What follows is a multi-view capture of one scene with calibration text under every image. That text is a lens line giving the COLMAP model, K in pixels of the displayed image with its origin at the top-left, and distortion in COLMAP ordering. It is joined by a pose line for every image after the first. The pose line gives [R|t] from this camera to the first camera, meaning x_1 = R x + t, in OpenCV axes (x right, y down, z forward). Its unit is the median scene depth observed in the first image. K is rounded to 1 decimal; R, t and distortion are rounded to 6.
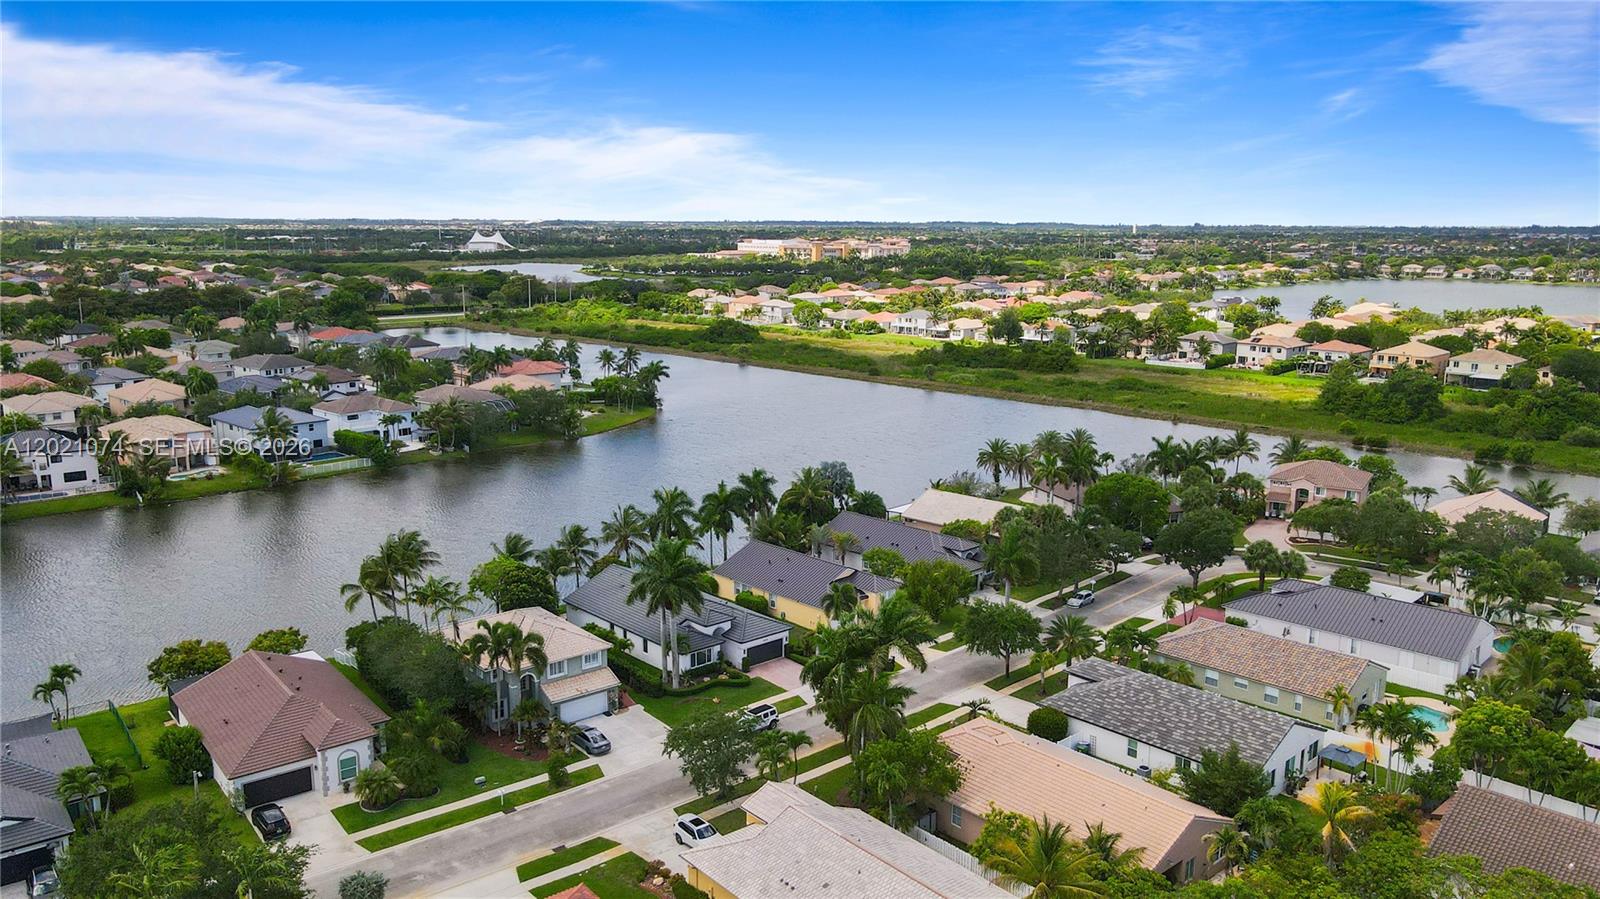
lens RADIAL K [[1181.5, 0, 800.0], [0, 1181.5, 449.5], [0, 0, 1]] dist [0.009983, 0.002287]
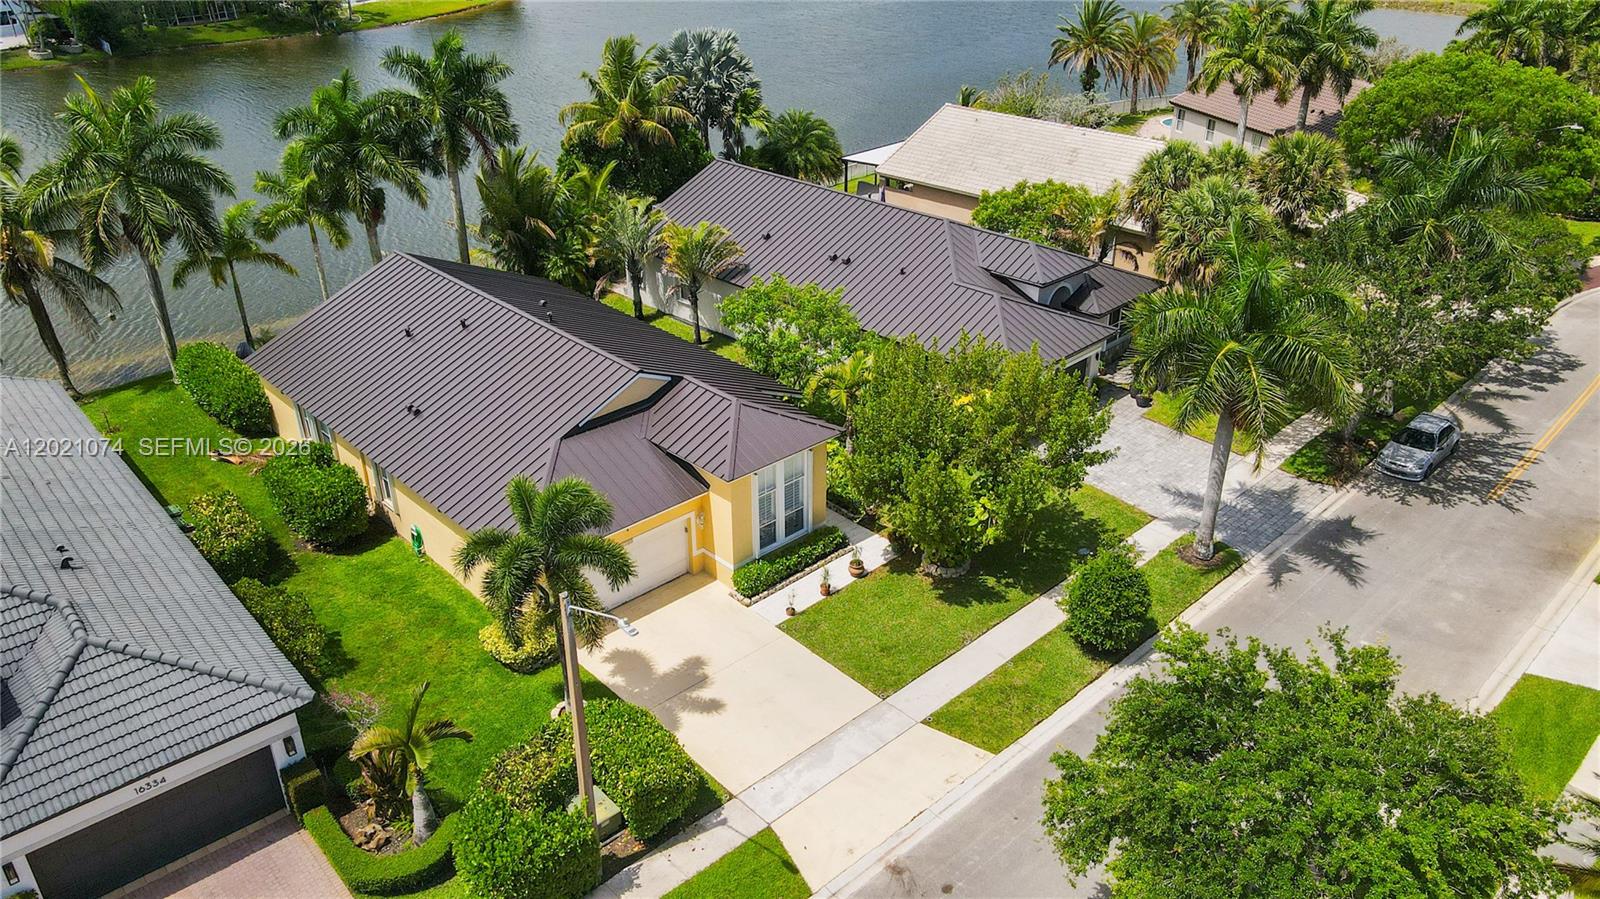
lens RADIAL K [[1181.5, 0, 800.0], [0, 1181.5, 449.5], [0, 0, 1]] dist [0.009983, 0.002287]
pose [[0.999943, -0.002069, -0.010435, 0.057805], [0.004959, 0.958466, 0.285162, 0.028348], [0.009412, -0.285198, 0.958422, 0.529080]]
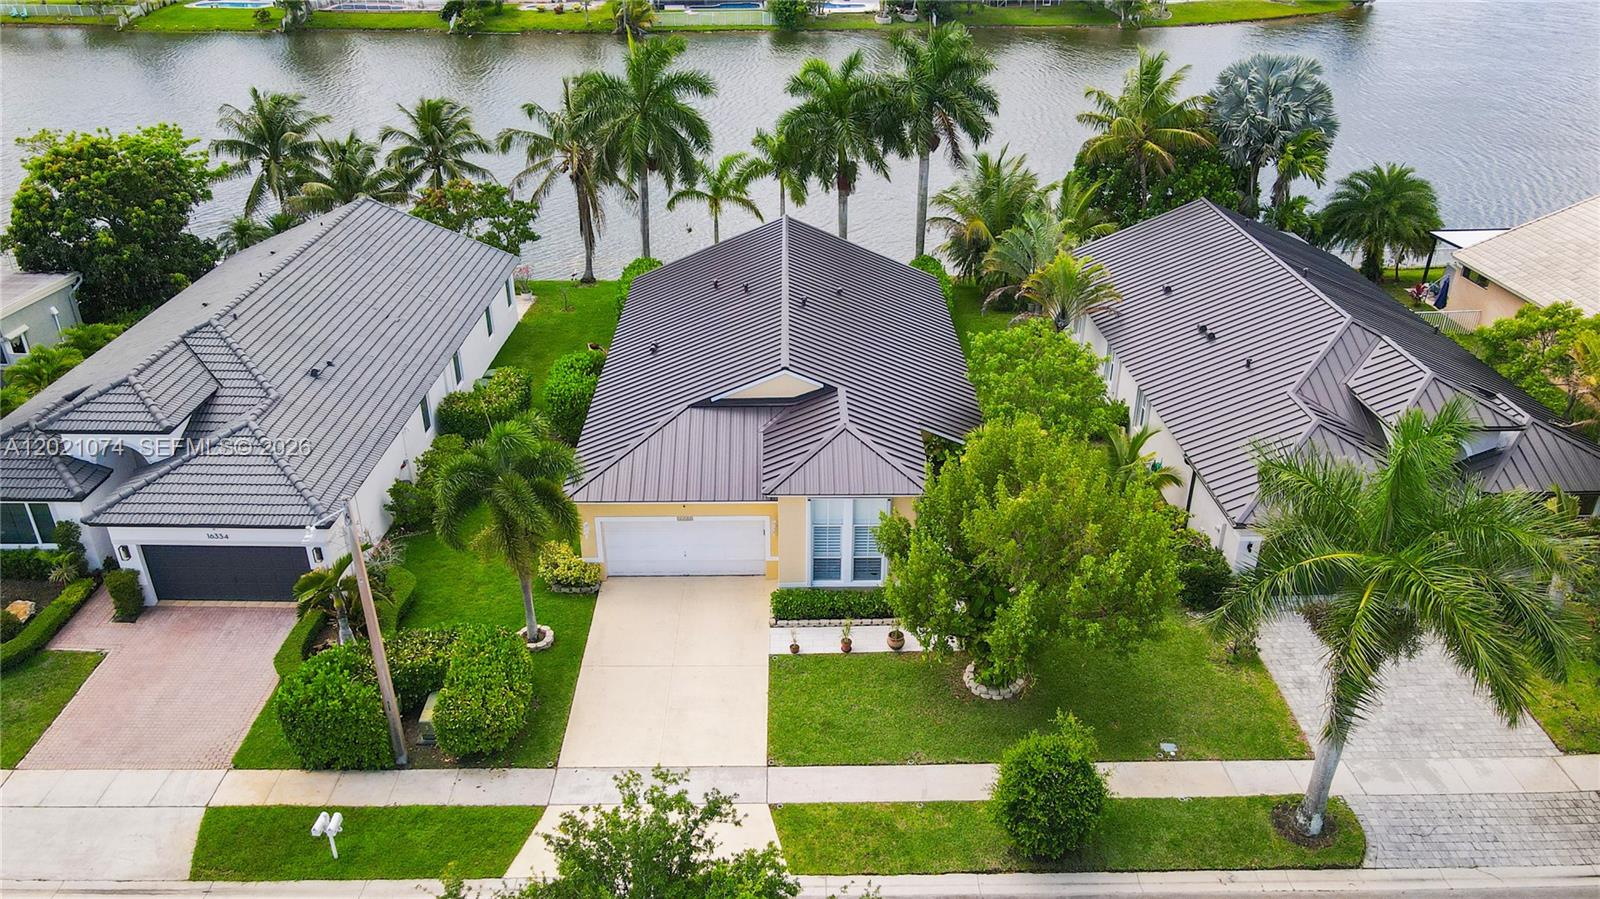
lens RADIAL K [[1181.5, 0, 800.0], [0, 1181.5, 449.5], [0, 0, 1]] dist [0.009983, 0.002287]
pose [[0.729499, 0.313712, -0.607796, 0.156096], [-0.127997, 0.935529, 0.329245, 0.019305], [0.671899, -0.162388, 0.722622, 0.579194]]
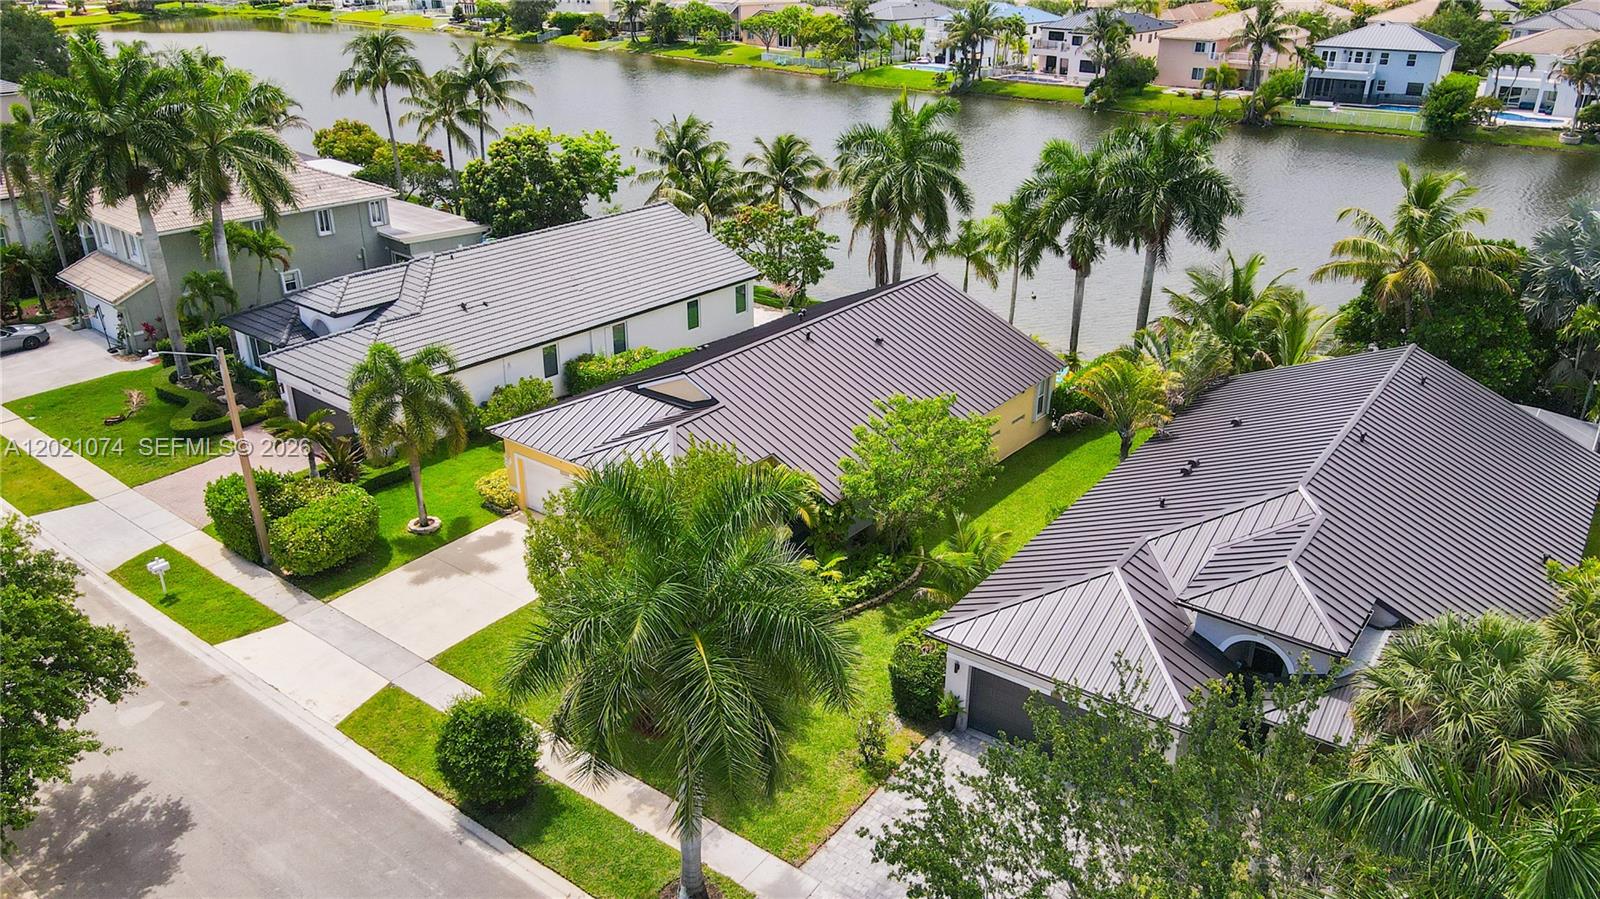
lens RADIAL K [[1177.3, 0, 801.4], [0, 1177.3, 458.7], [0, 0, 1]] dist [-0.001715, 0.010978]
pose [[0.145246, 0.406732, -0.901927, 0.235723], [-0.195211, 0.905455, 0.376887, 0.000109], [0.969947, 0.121325, 0.210912, 0.700647]]
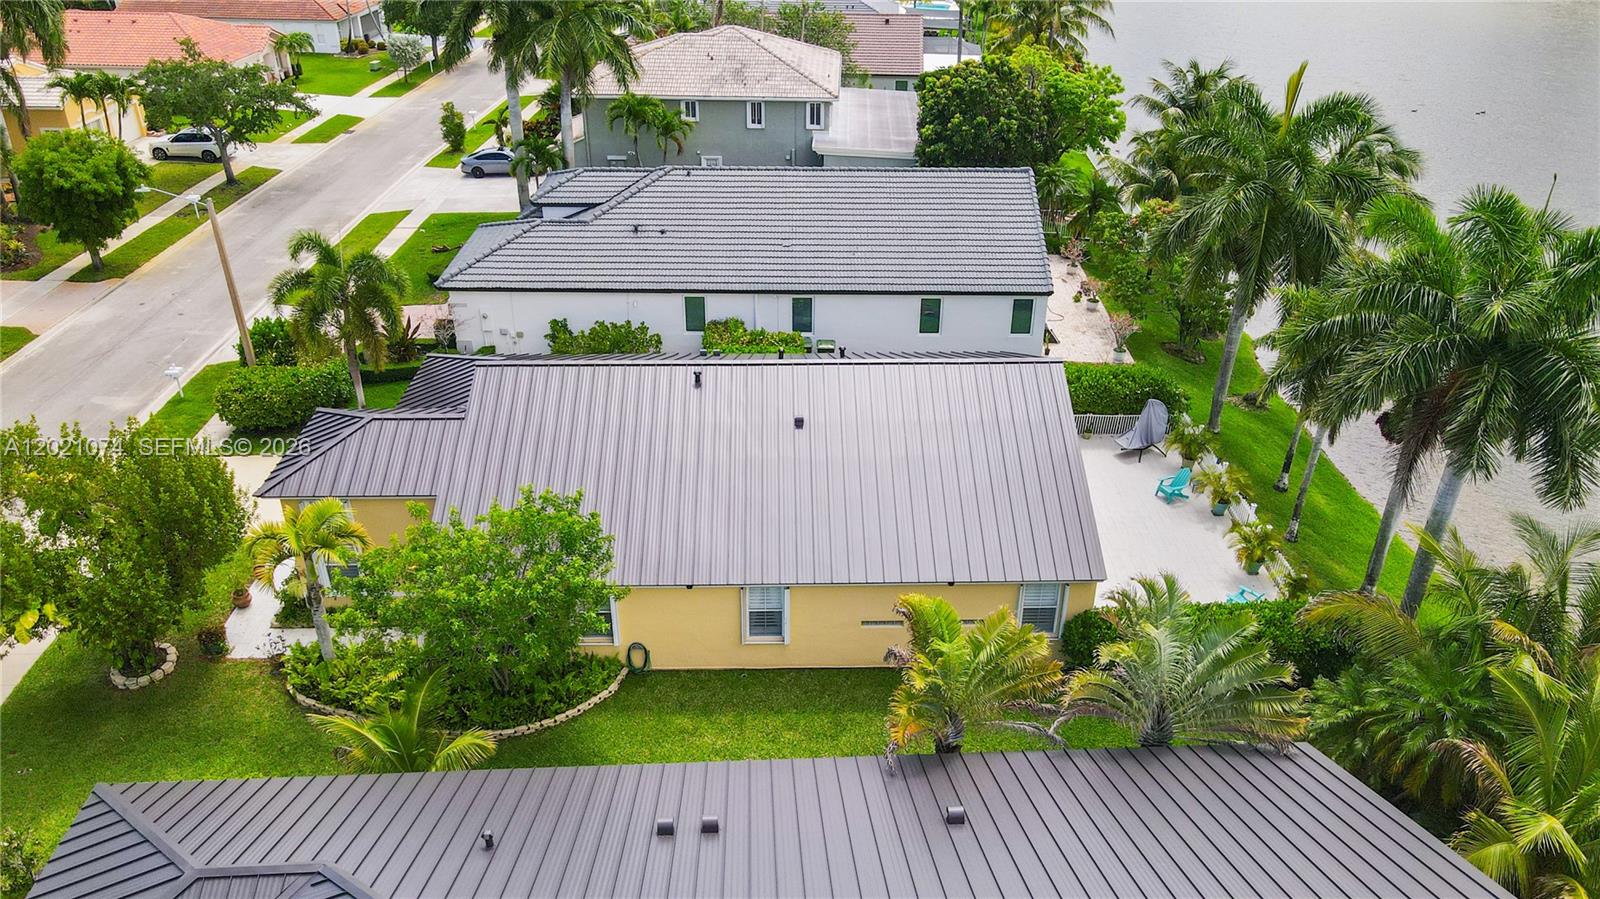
lens RADIAL K [[1181.5, 0, 800.0], [0, 1181.5, 449.5], [0, 0, 1]] dist [0.009983, 0.002287]
pose [[-0.684820, 0.346841, -0.640877, 0.114420], [-0.150899, 0.792906, 0.590364, -0.031538], [0.712918, 0.501000, -0.490660, 0.855396]]
